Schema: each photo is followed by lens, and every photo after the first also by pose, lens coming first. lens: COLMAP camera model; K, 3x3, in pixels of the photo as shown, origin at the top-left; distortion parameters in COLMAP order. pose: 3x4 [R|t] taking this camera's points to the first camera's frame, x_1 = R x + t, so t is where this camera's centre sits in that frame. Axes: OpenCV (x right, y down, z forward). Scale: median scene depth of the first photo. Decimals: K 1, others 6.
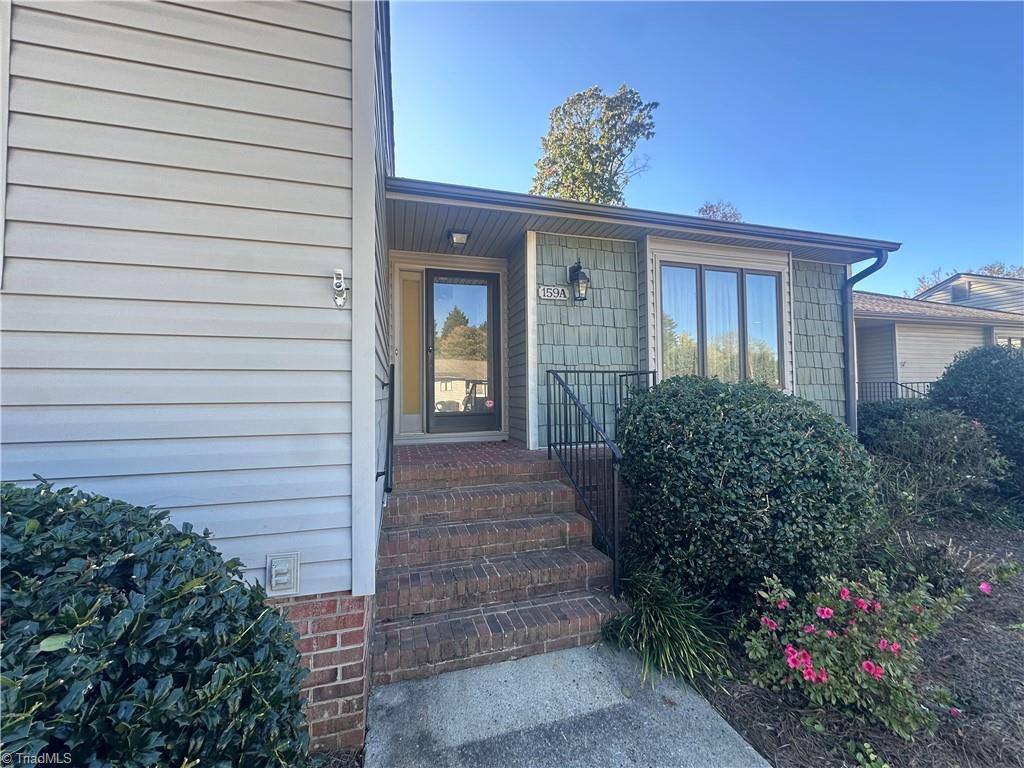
lens RADIAL K [[410.8, 0, 514.3], [0, 410.8, 383.4], [0, 0, 1]] dist [-0.006560, 0.000571]
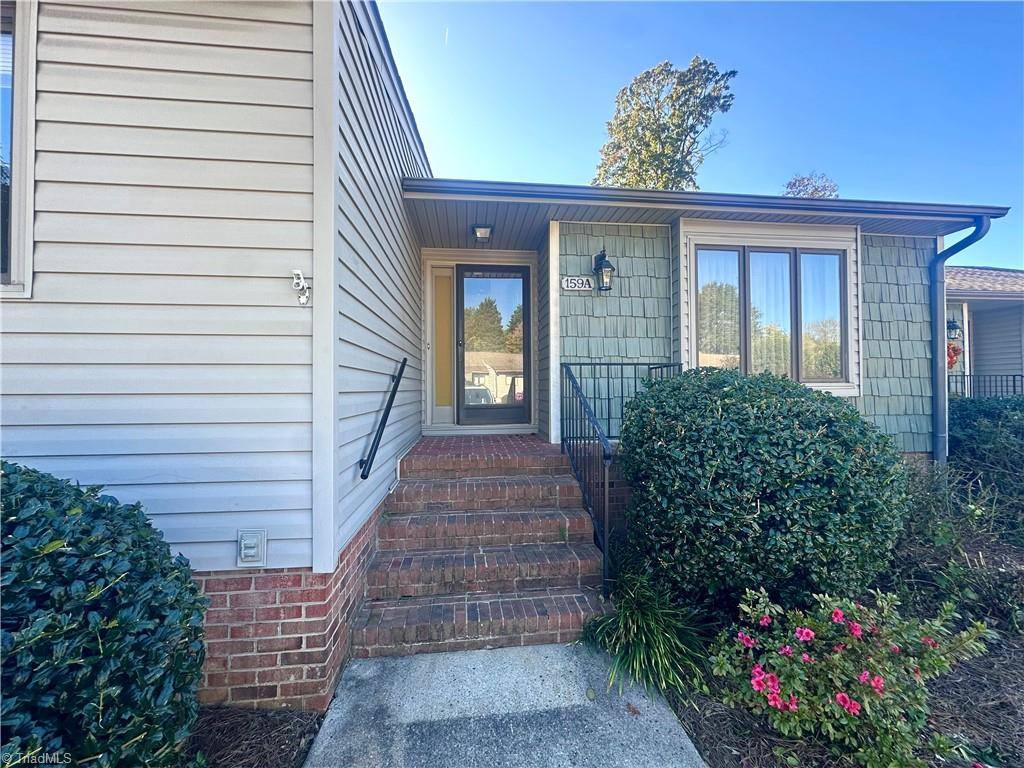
lens RADIAL K [[410.8, 0, 514.9], [0, 410.8, 383.9], [0, 0, 1]] dist [-0.006560, 0.000571]
pose [[0.985793, 0.002500, -0.167947, 0.207928], [0.000370, 0.999855, 0.017053, 0.001693], [0.167965, -0.016873, 0.985649, 0.021045]]
